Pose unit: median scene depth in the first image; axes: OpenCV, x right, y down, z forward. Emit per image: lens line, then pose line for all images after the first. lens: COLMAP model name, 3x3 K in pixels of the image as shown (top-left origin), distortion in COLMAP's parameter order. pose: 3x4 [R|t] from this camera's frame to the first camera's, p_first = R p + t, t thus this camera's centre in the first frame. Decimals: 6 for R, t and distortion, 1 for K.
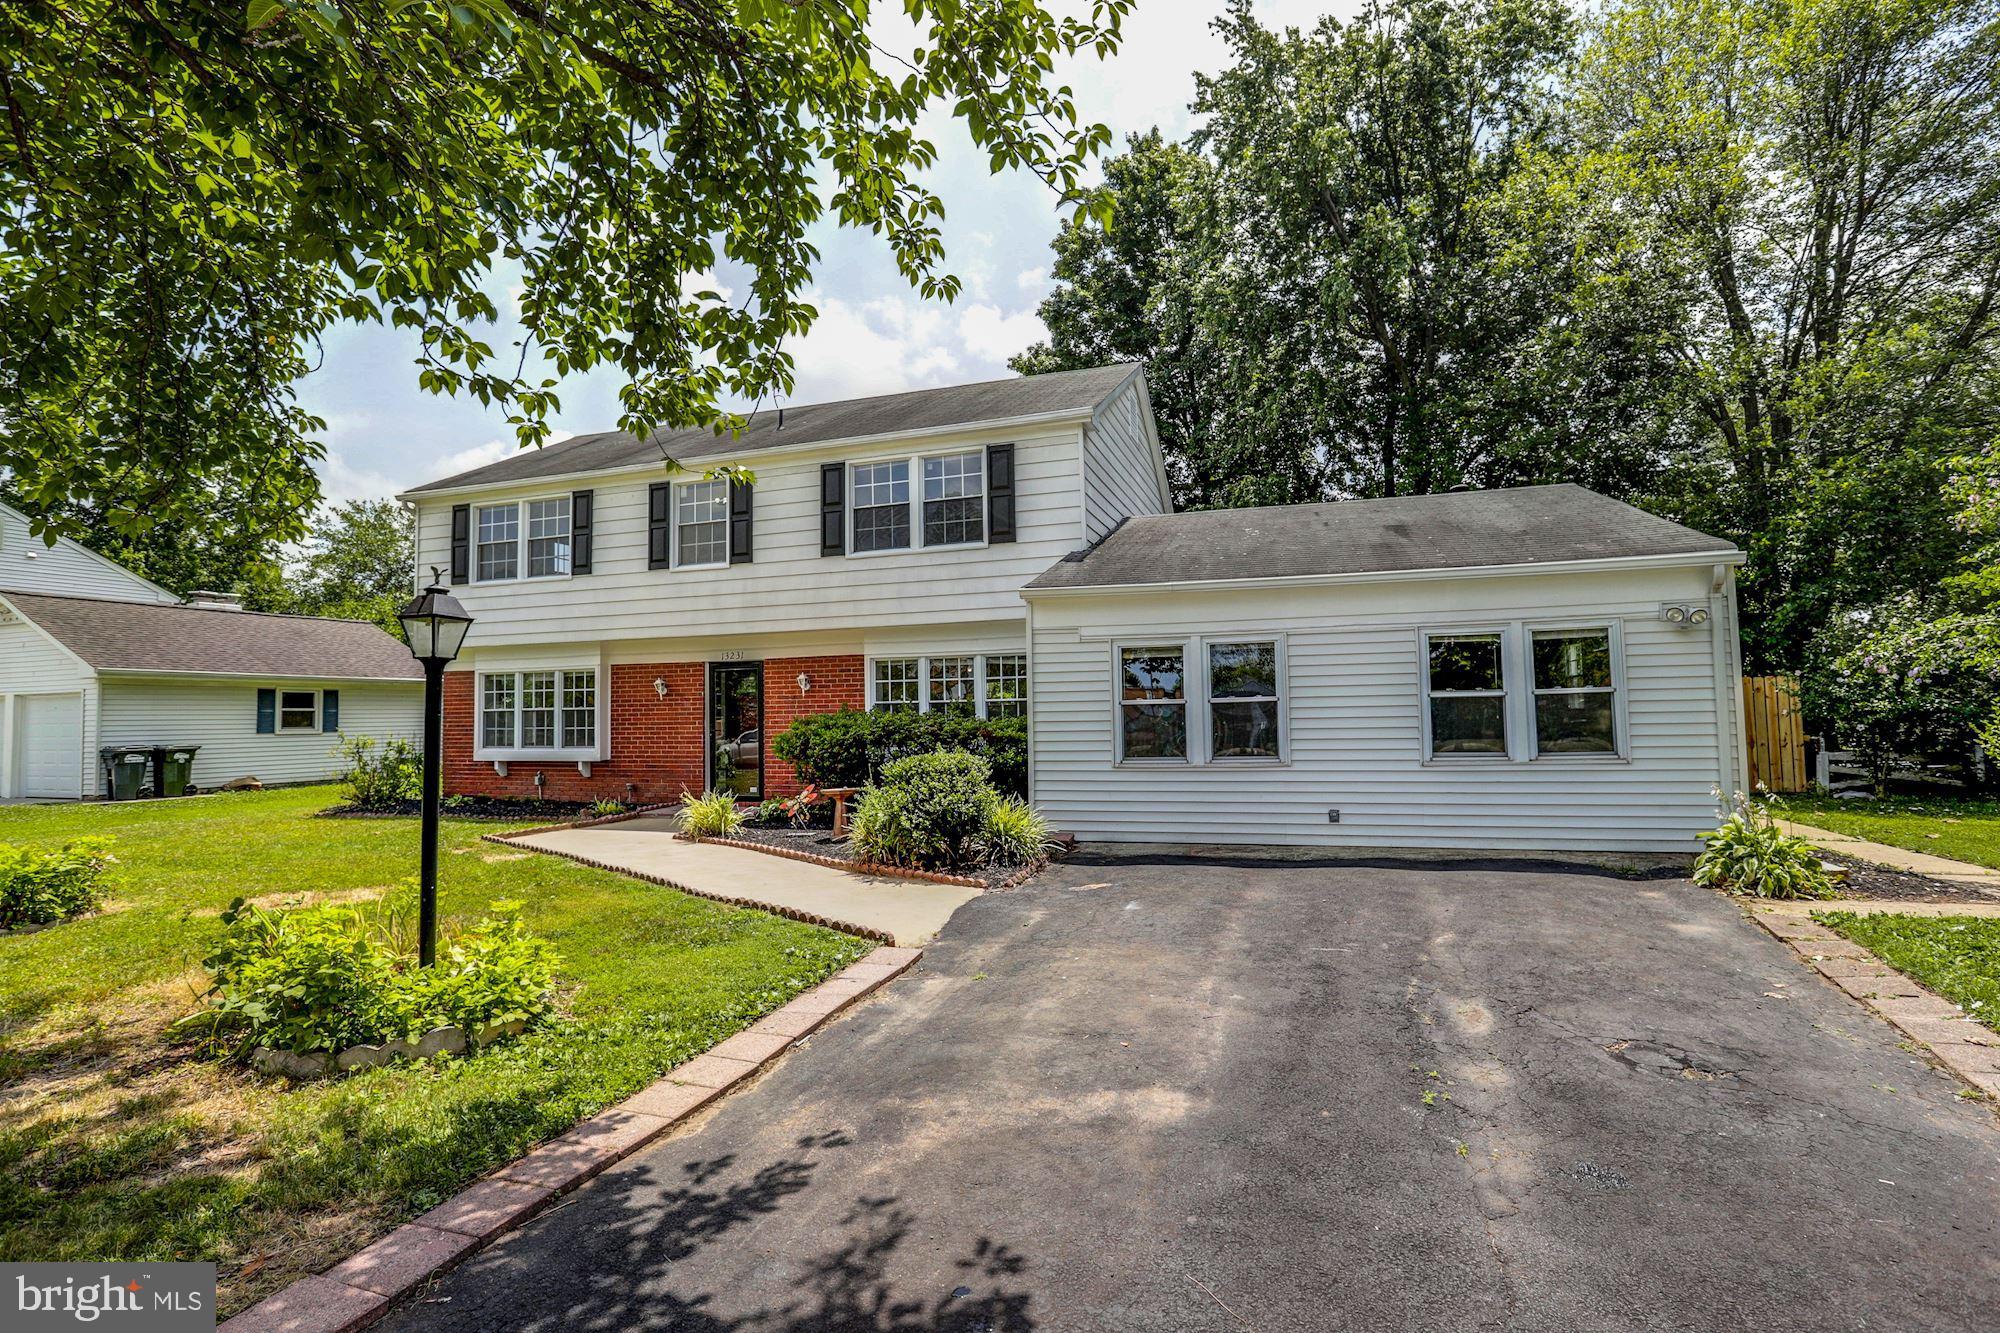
lens RADIAL K [[993.1, 0, 1001.1], [0, 993.1, 669.2], [0, 0, 1]] dist [-0.032771, 0.000571]
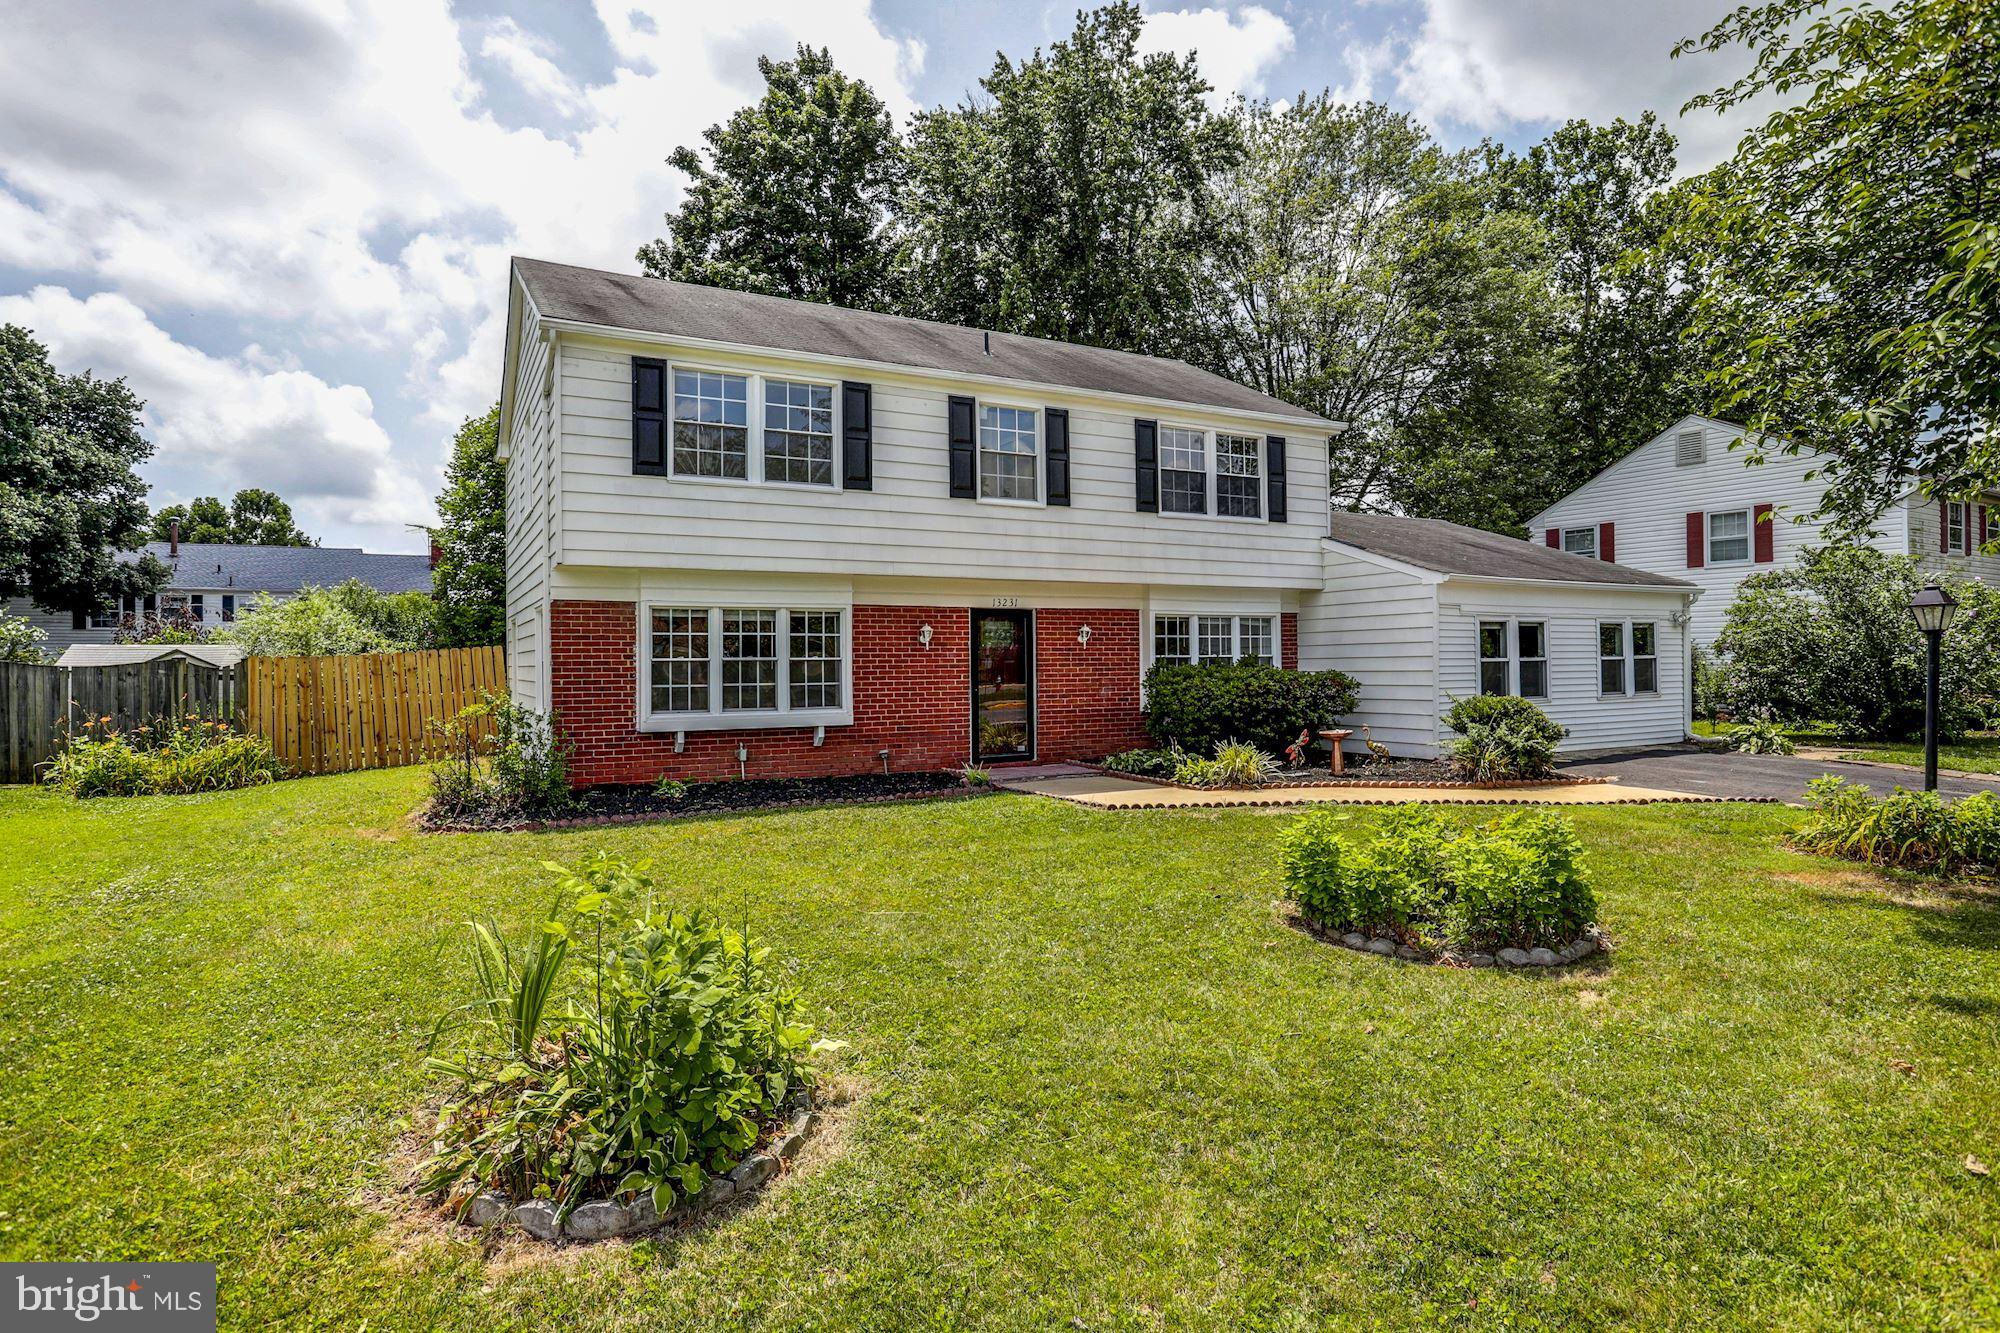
lens RADIAL K [[1072.0, 0, 993.2], [0, 1072.0, 669.9], [0, 0, 1]] dist [-0.045387, -0.000398]
pose [[0.681551, 0.009711, 0.731706, -0.992386], [-0.032005, 0.999351, 0.016548, 0.031419], [-0.731070, -0.034696, 0.681420, 0.336210]]
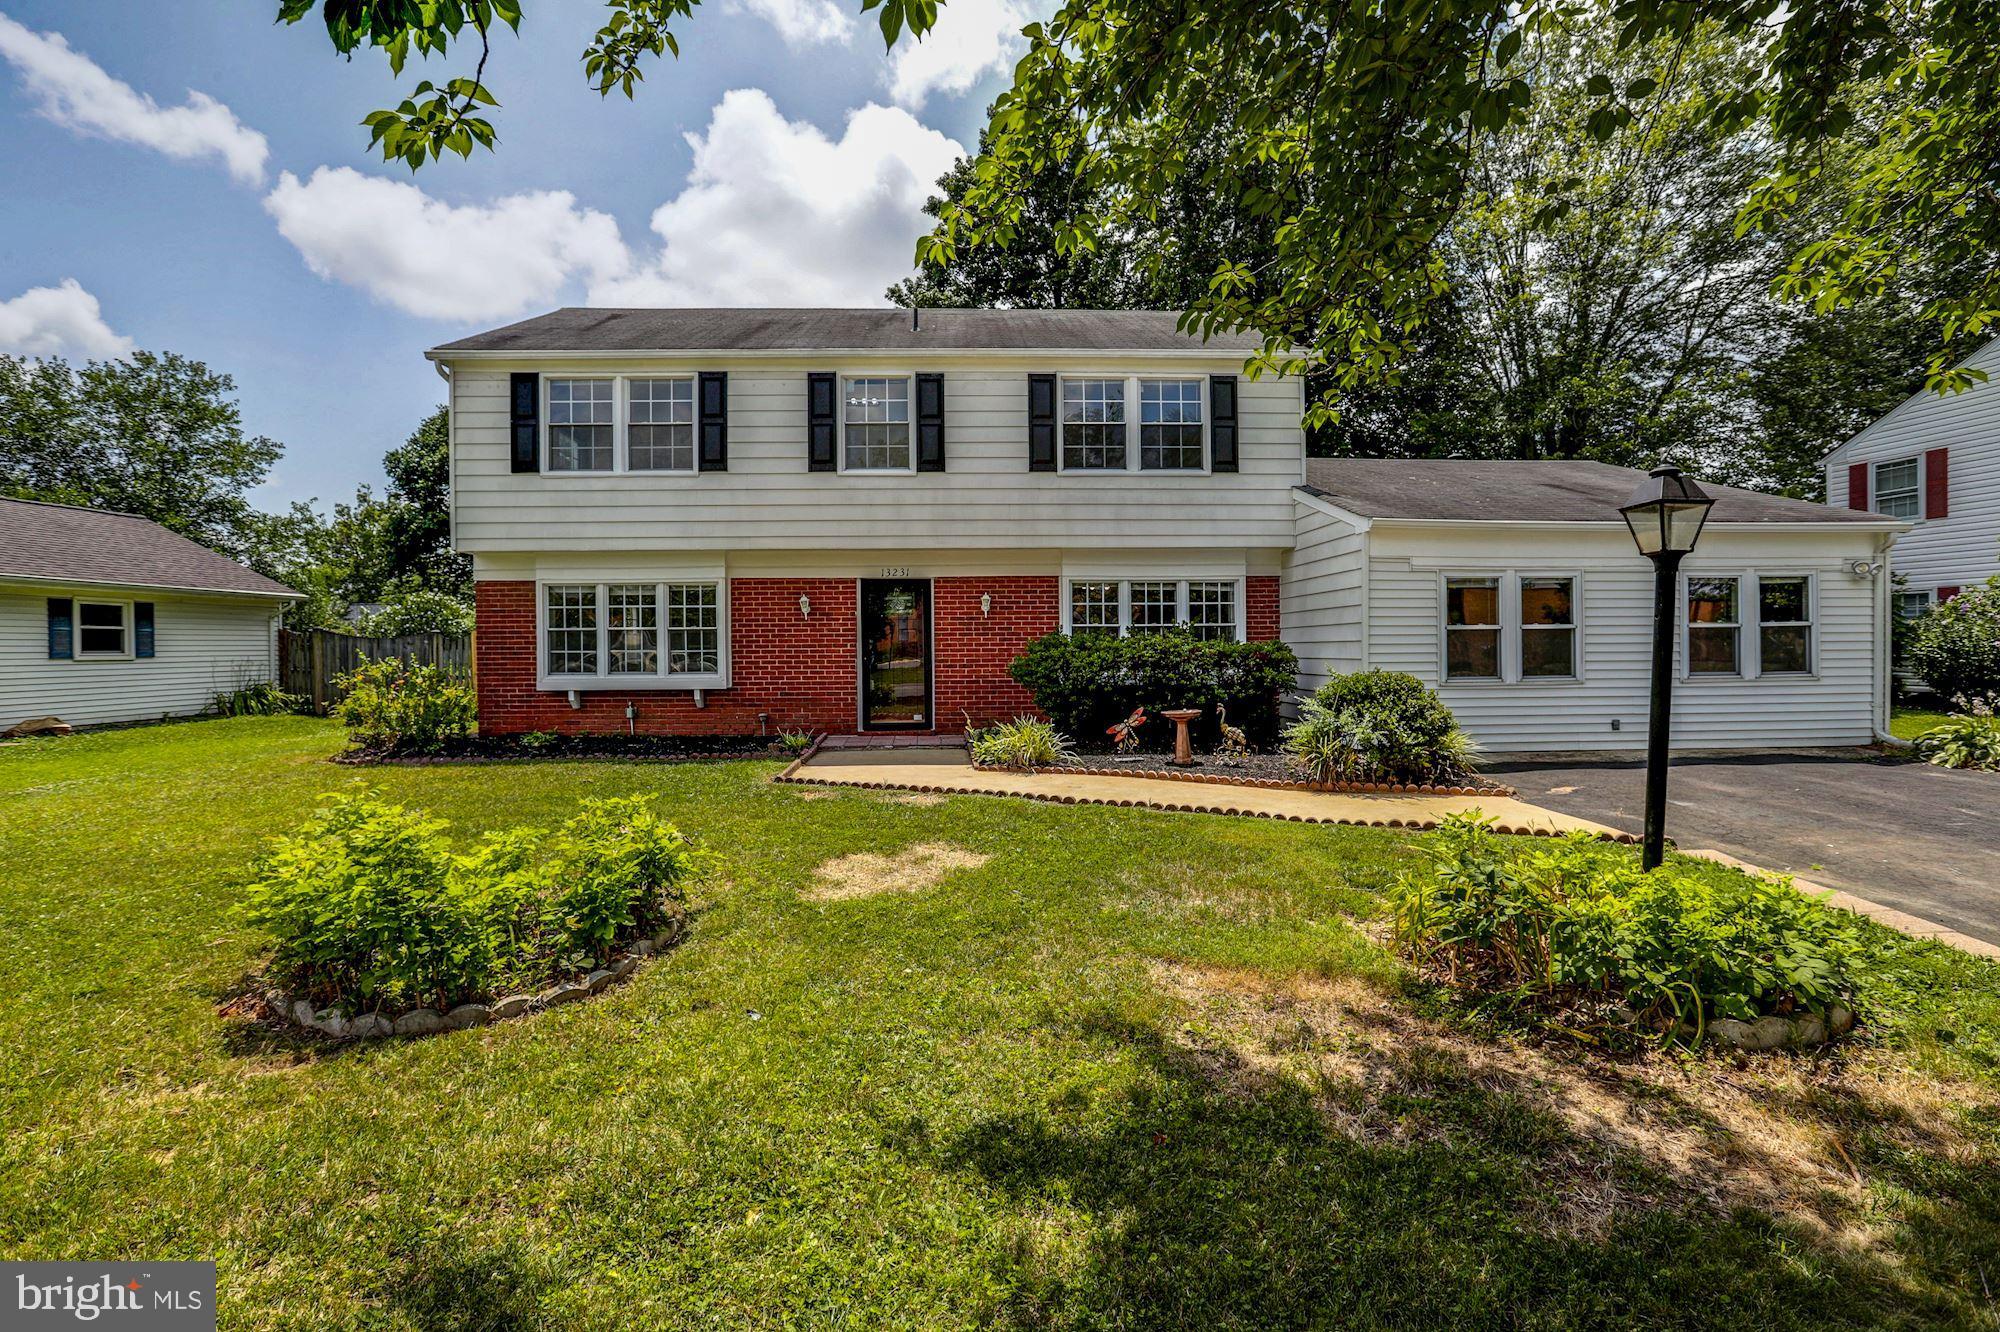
lens RADIAL K [[920.5, 0, 1001.0], [0, 920.5, 659.8], [0, 0, 1]] dist [-0.039487, 0.008061]
pose [[0.931873, 0.001325, 0.362782, -0.487882], [-0.023688, 0.998082, 0.057200, 0.015885], [-0.362011, -0.061897, 0.930117, 0.164674]]
